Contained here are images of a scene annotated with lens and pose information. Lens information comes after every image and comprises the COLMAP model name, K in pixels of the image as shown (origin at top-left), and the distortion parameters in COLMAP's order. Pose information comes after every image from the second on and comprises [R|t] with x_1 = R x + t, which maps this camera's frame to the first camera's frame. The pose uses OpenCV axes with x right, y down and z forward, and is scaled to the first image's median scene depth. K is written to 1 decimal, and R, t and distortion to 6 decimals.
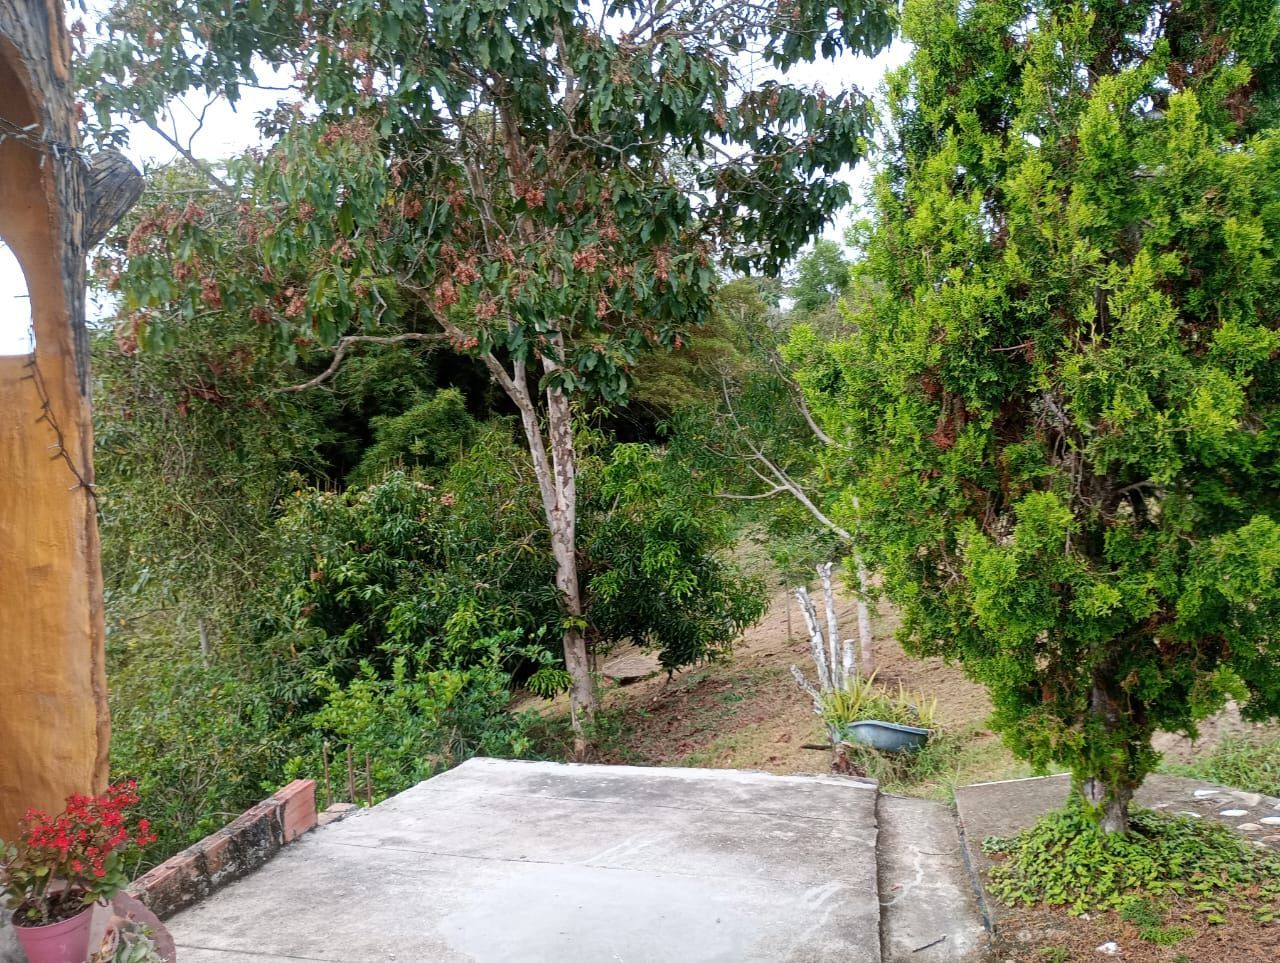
lens RADIAL K [[1062.5, 0, 643.3], [0, 1062.5, 493.3], [0, 0, 1]] dist [0.047803, -0.013832]
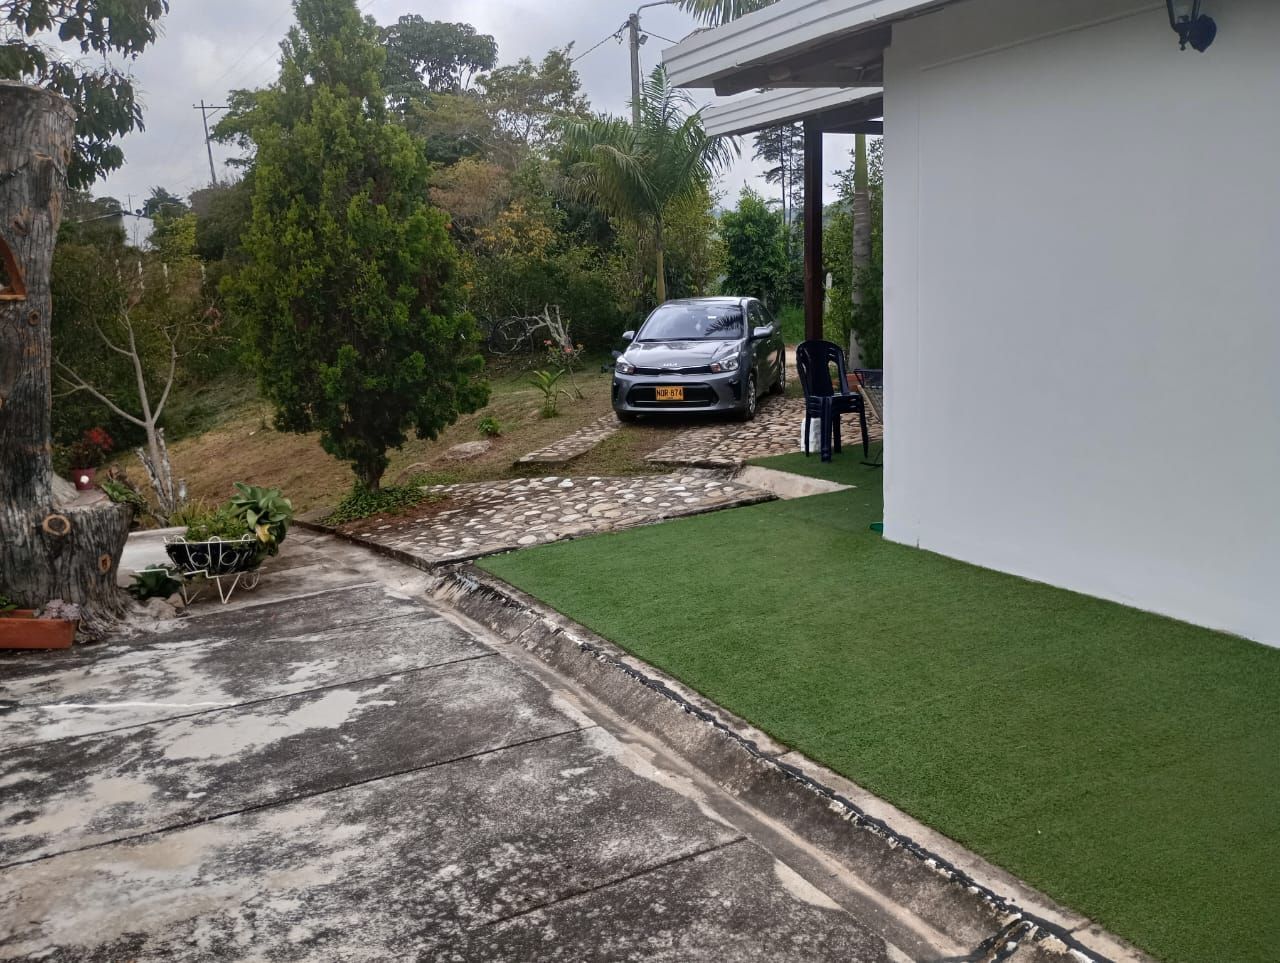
lens RADIAL K [[1062.5, 0, 646.8], [0, 1062.5, 484.5], [0, 0, 1]] dist [0.047803, -0.013832]
pose [[0.744163, -0.100563, 0.660385, -0.850690], [0.059462, 0.994651, 0.084459, 0.159236], [-0.665346, -0.023583, 0.746162, -1.479161]]
